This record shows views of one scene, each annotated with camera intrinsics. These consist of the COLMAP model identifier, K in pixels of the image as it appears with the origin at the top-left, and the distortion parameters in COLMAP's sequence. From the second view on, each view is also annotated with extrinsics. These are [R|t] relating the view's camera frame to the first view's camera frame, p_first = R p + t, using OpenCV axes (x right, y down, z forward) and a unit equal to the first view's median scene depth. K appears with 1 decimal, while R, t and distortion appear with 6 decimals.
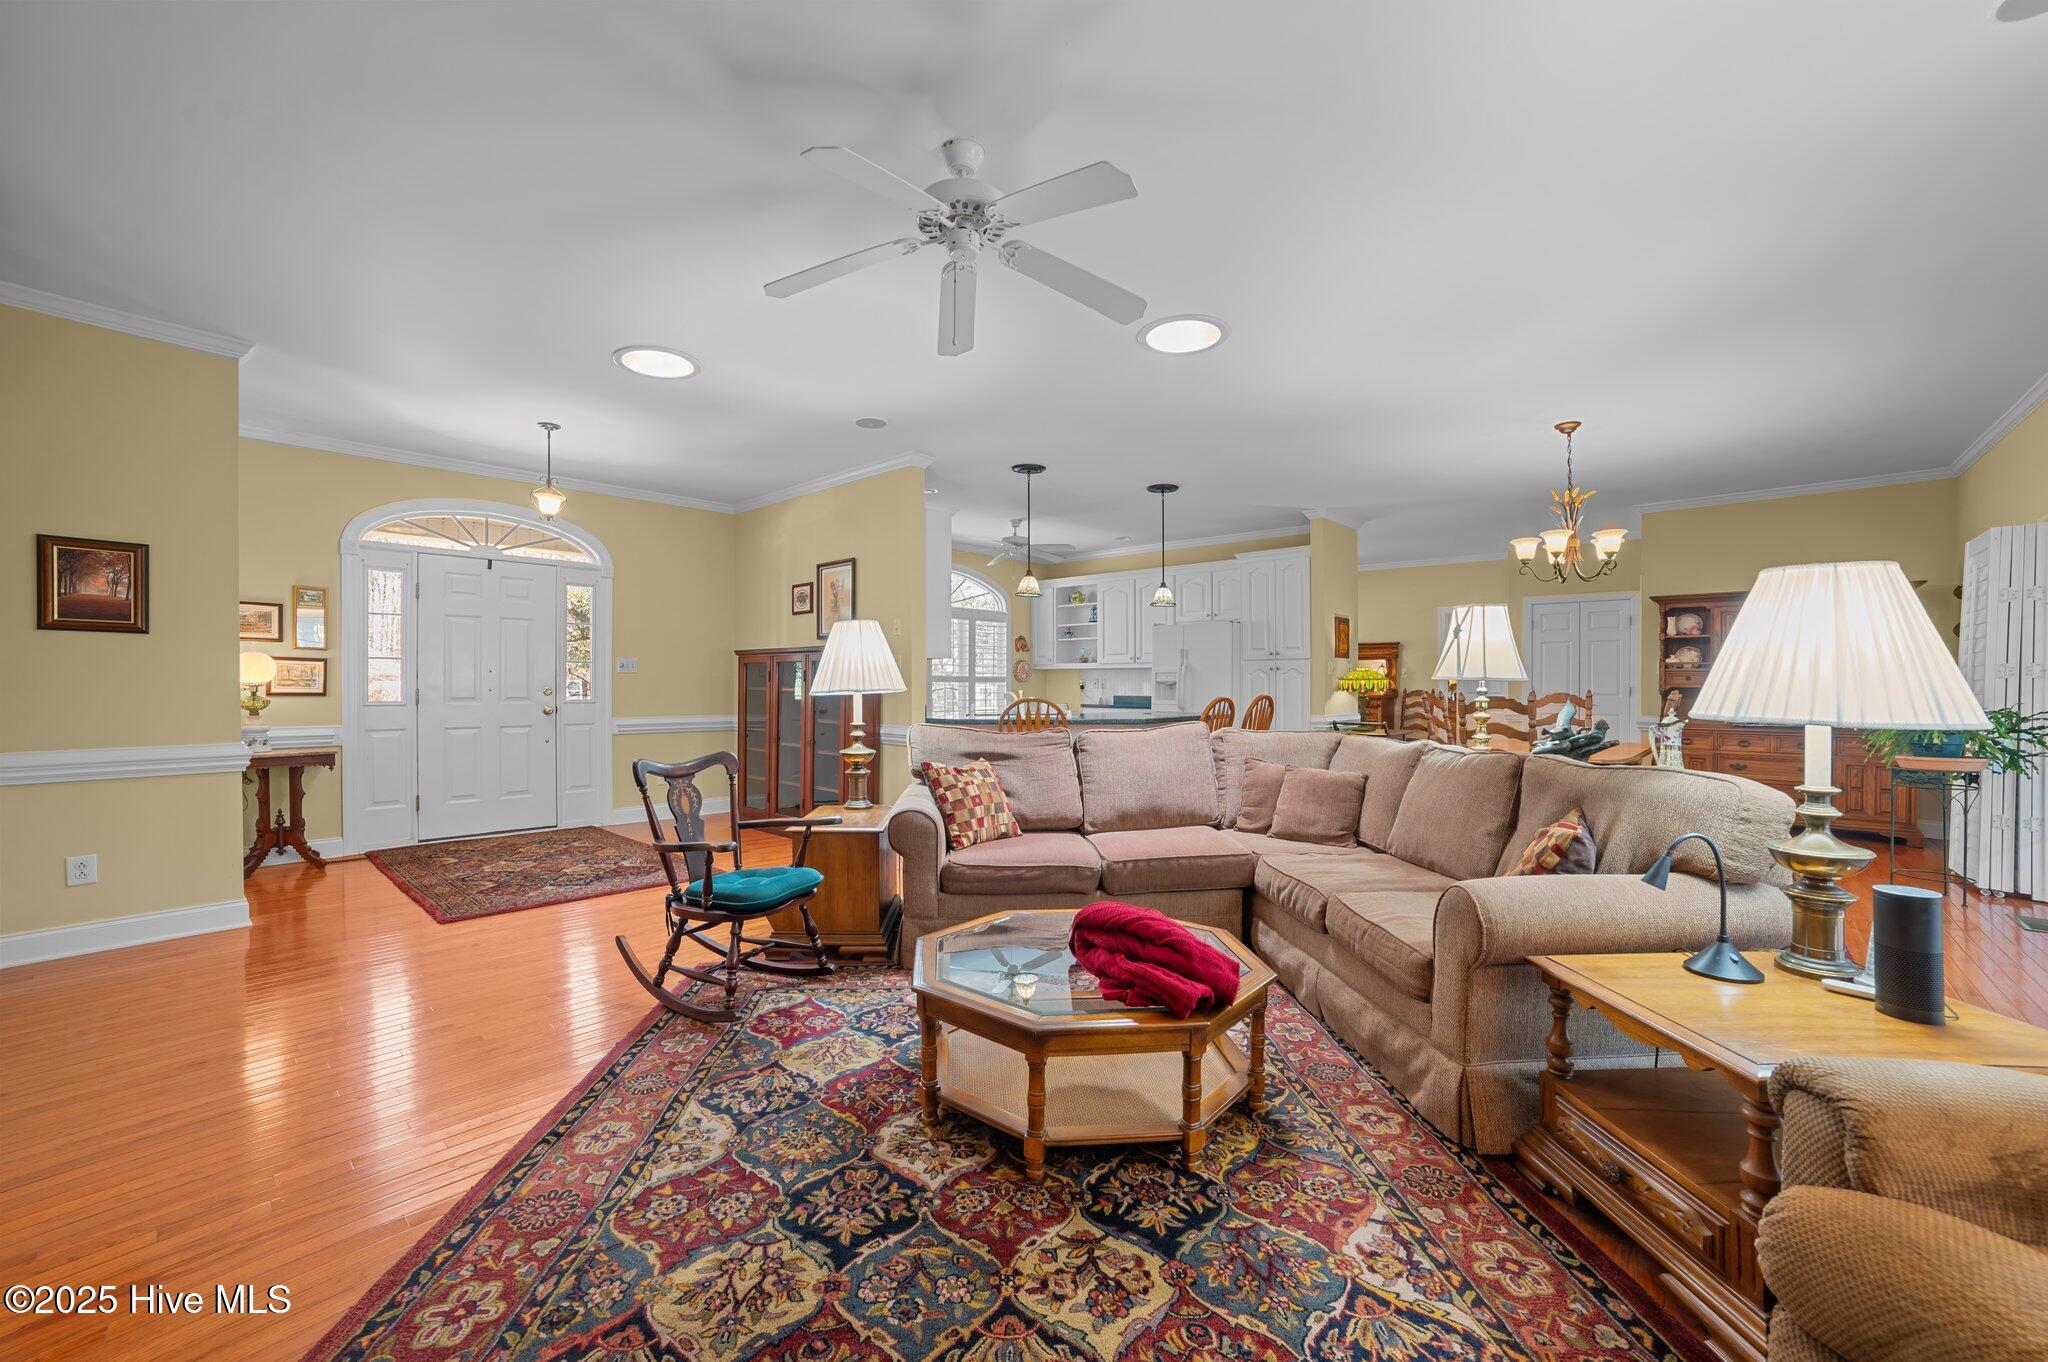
lens RADIAL K [[799.7, 0, 1012.5], [0, 799.7, 691.0], [0, 0, 1]] dist [-0.002283, 0.000547]
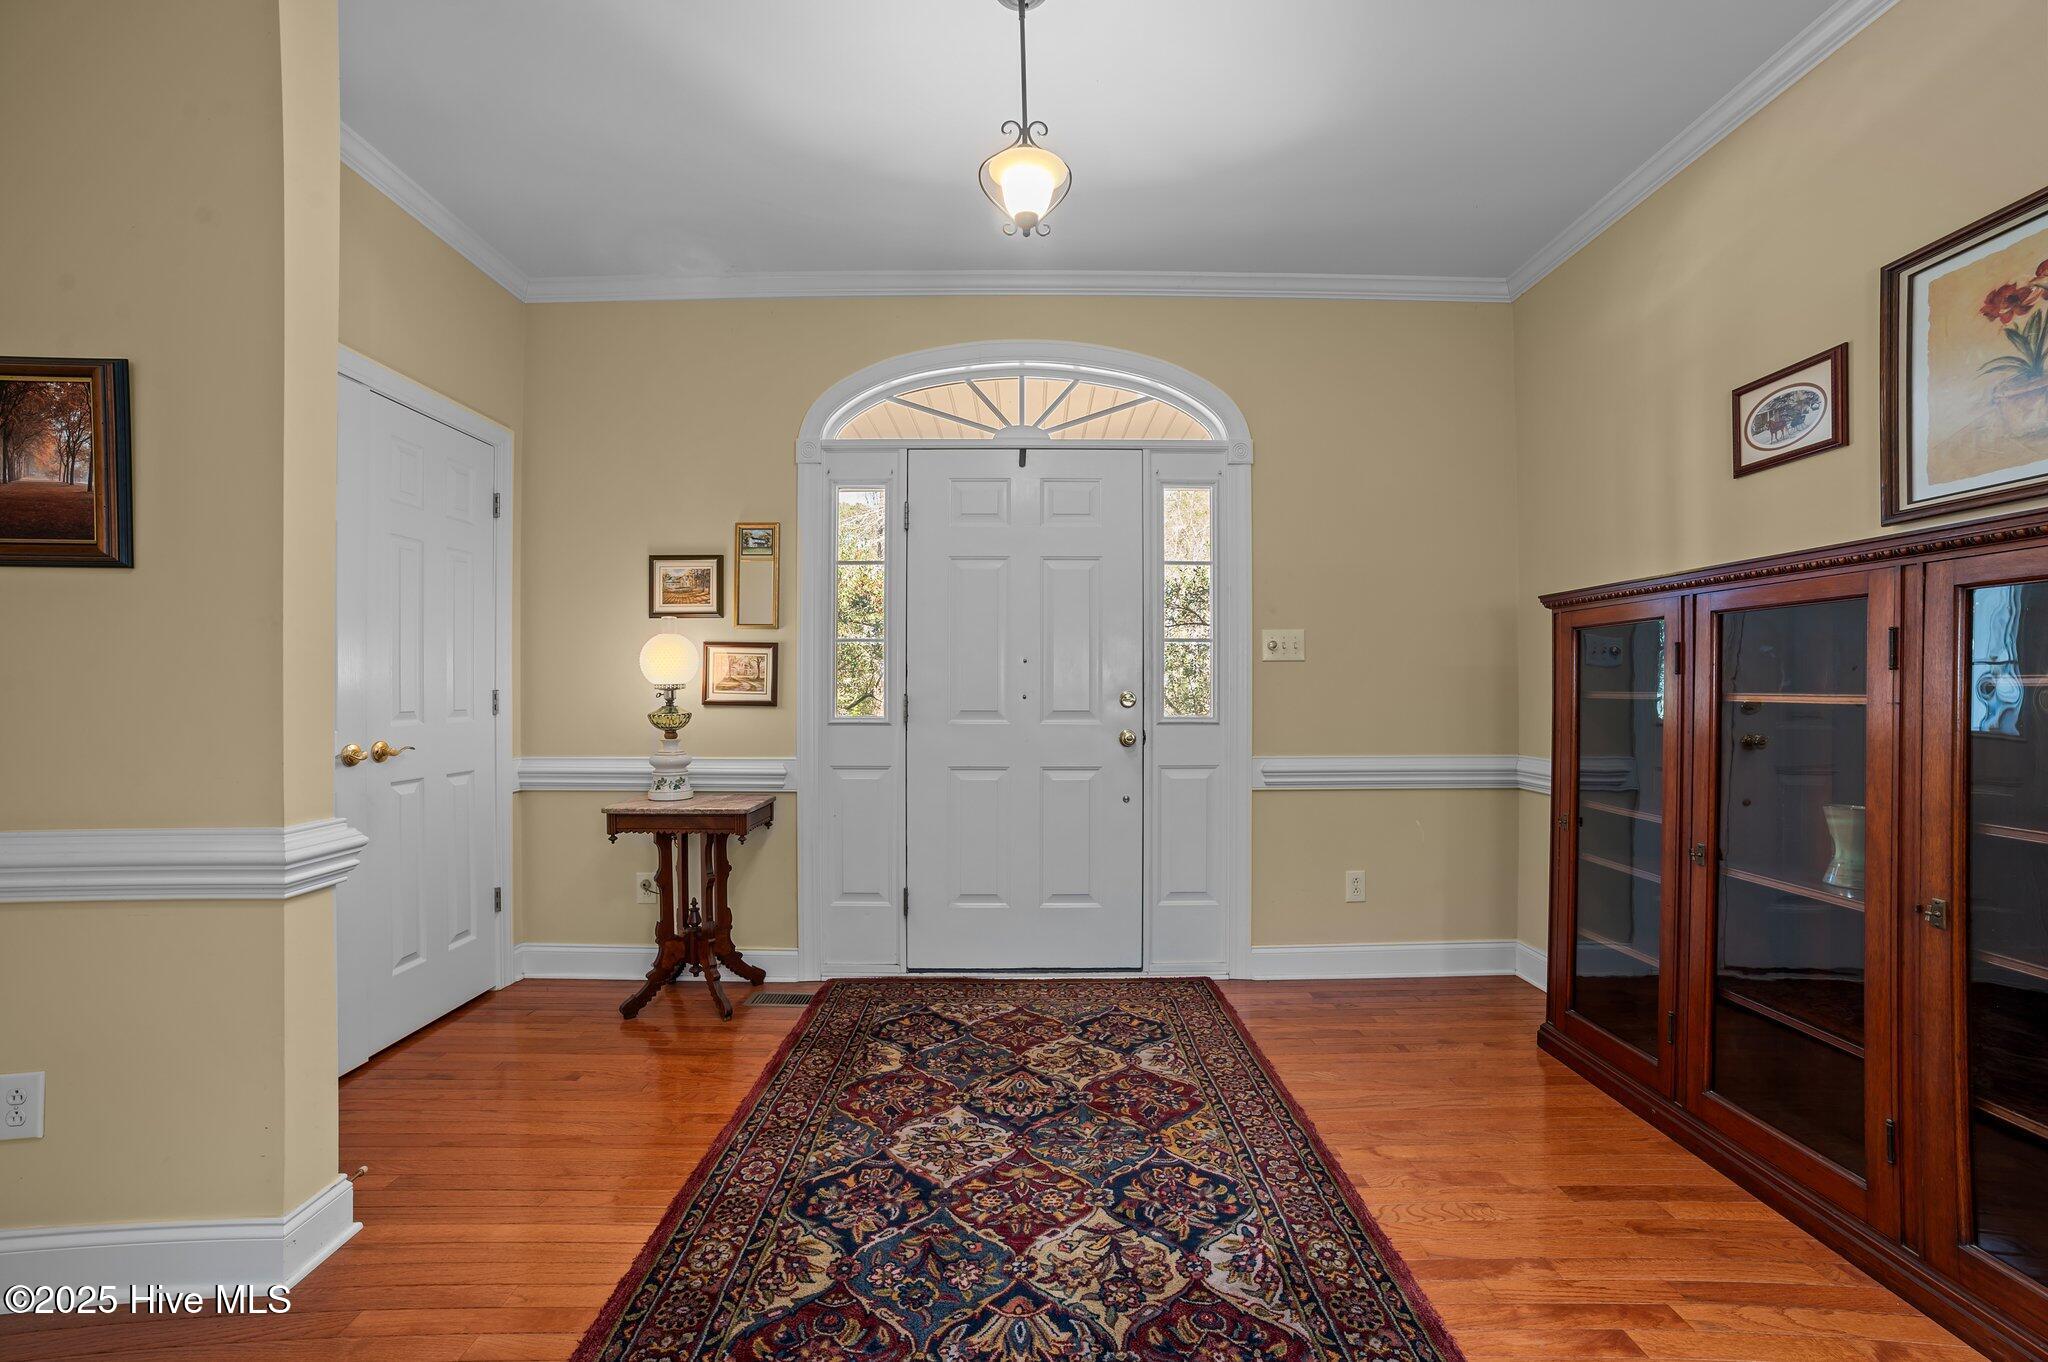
lens RADIAL K [[799.7, 0, 1010.9], [0, 799.7, 693.5], [0, 0, 1]] dist [-0.002283, 0.000547]
pose [[0.658977, 0.000871, -0.752162, -0.299286], [-0.004593, 0.999985, -0.002867, -0.002378], [0.752149, 0.005344, 0.658972, 0.733218]]
